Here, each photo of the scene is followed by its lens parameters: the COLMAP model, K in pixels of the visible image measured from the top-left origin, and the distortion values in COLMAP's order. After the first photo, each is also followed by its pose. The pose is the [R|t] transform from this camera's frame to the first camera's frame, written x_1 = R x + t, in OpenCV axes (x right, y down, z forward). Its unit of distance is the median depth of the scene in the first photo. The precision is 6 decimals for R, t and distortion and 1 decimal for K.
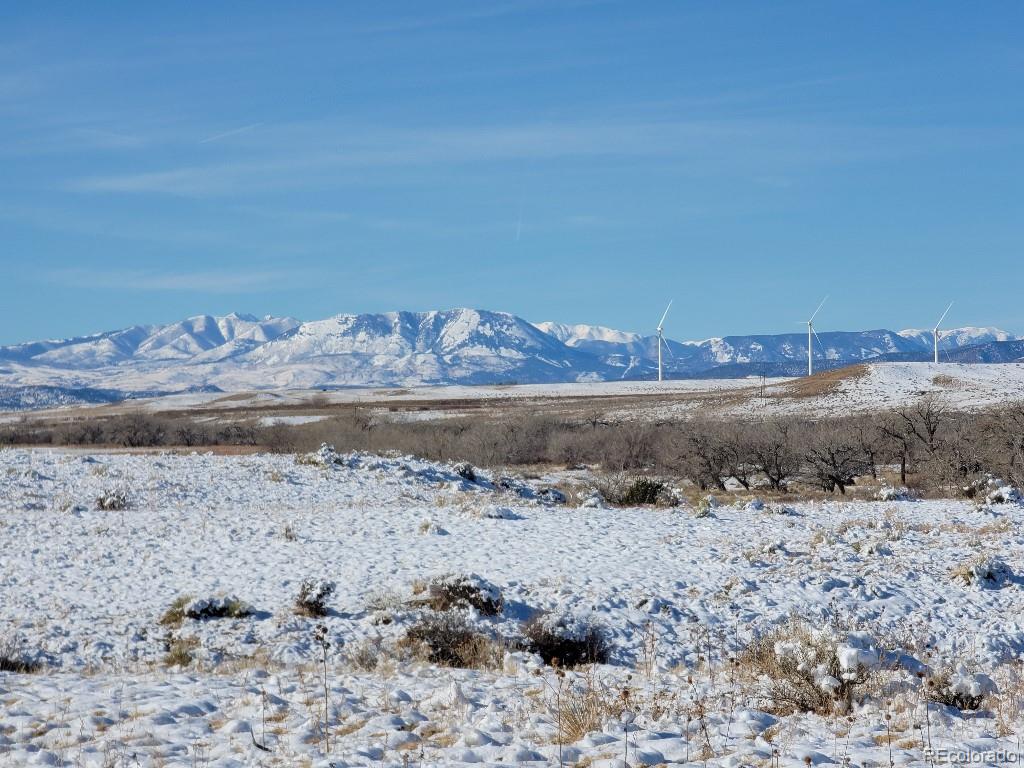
lens RADIAL K [[3604.3, 0, 511.2], [0, 3604.3, 385.0], [0, 0, 1]] dist [0.394958, 0.000000]
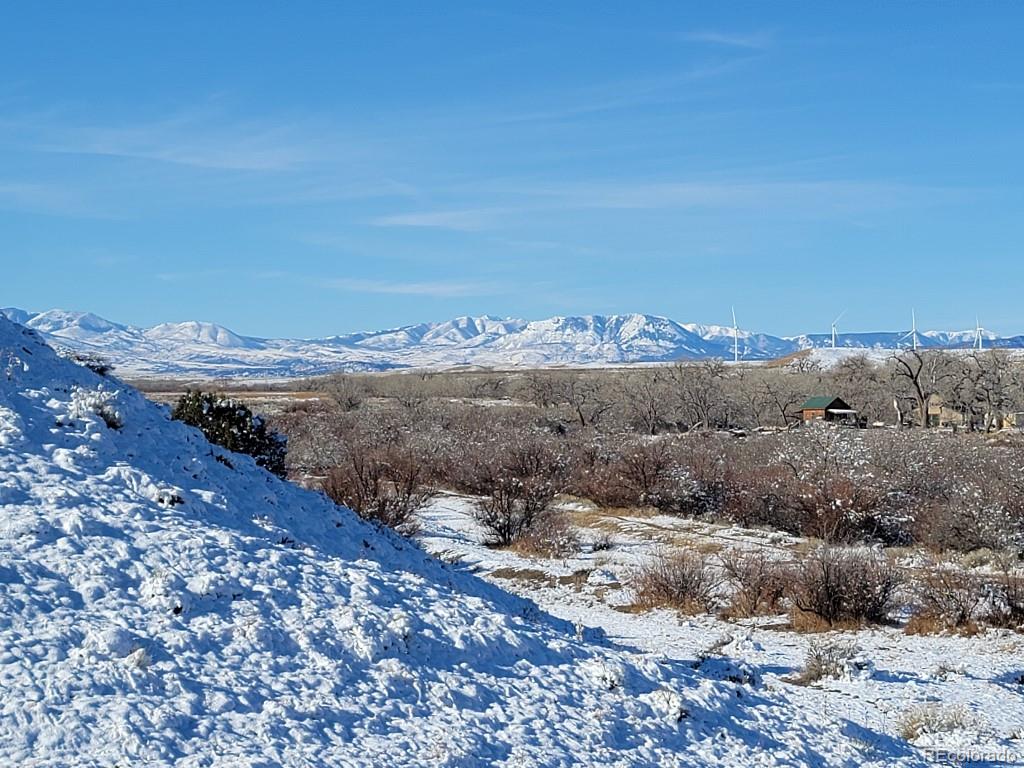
lens RADIAL K [[713.1, 0, 510.6], [0, 713.1, 382.4], [0, 0, 1]] dist [0.024295, -0.038331]
pose [[0.996378, 0.017170, -0.083288, -0.040201], [-0.012862, 0.998565, 0.051980, -0.007389], [0.084061, -0.050721, 0.995169, 0.696108]]
